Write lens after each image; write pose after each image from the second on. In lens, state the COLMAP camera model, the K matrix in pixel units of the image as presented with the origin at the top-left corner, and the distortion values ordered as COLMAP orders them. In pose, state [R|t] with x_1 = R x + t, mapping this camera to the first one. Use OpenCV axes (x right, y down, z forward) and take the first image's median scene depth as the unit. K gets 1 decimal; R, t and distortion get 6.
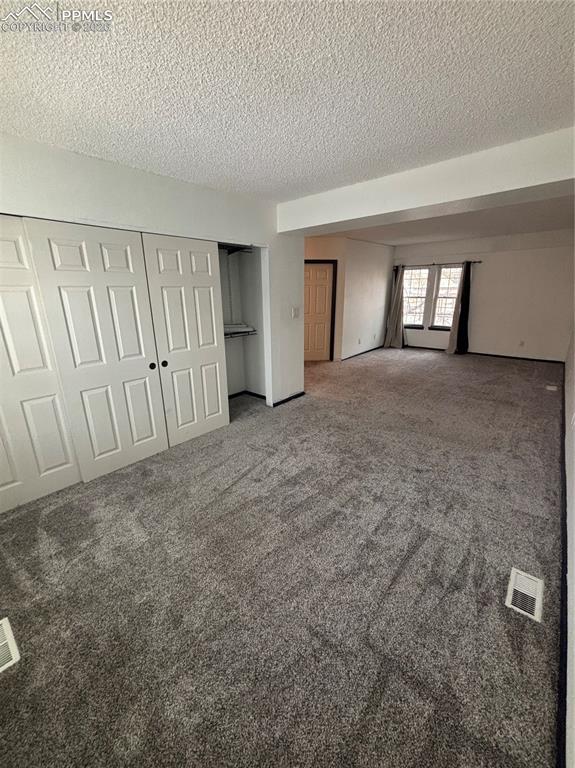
lens RADIAL K [[311.9, 0, 291.0], [0, 311.9, 382.5], [0, 0, 1]] dist [0.010976, -0.000241]
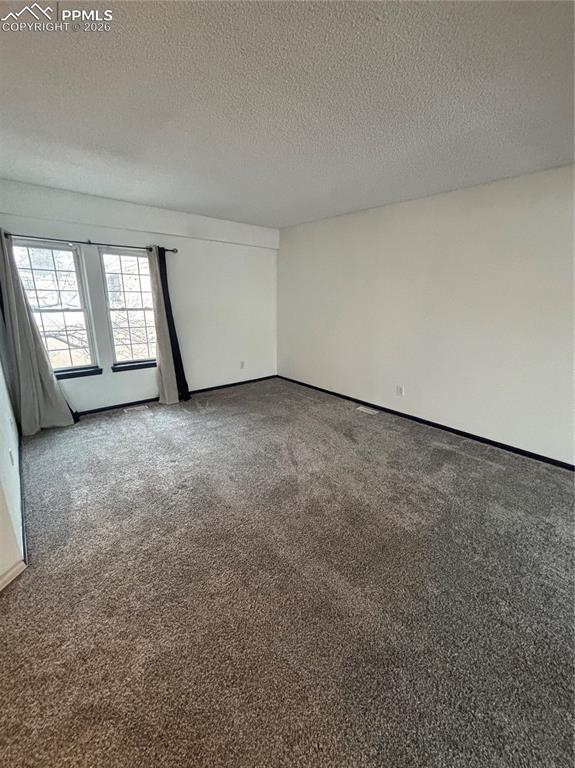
lens RADIAL K [[311.9, 0, 288.7], [0, 311.9, 381.7], [0, 0, 1]] dist [0.010976, -0.000241]
pose [[0.179336, -0.245873, 0.952568, -0.004861], [0.273826, 0.942478, 0.191717, -0.175623], [-0.944912, 0.226456, 0.236346, 0.616702]]
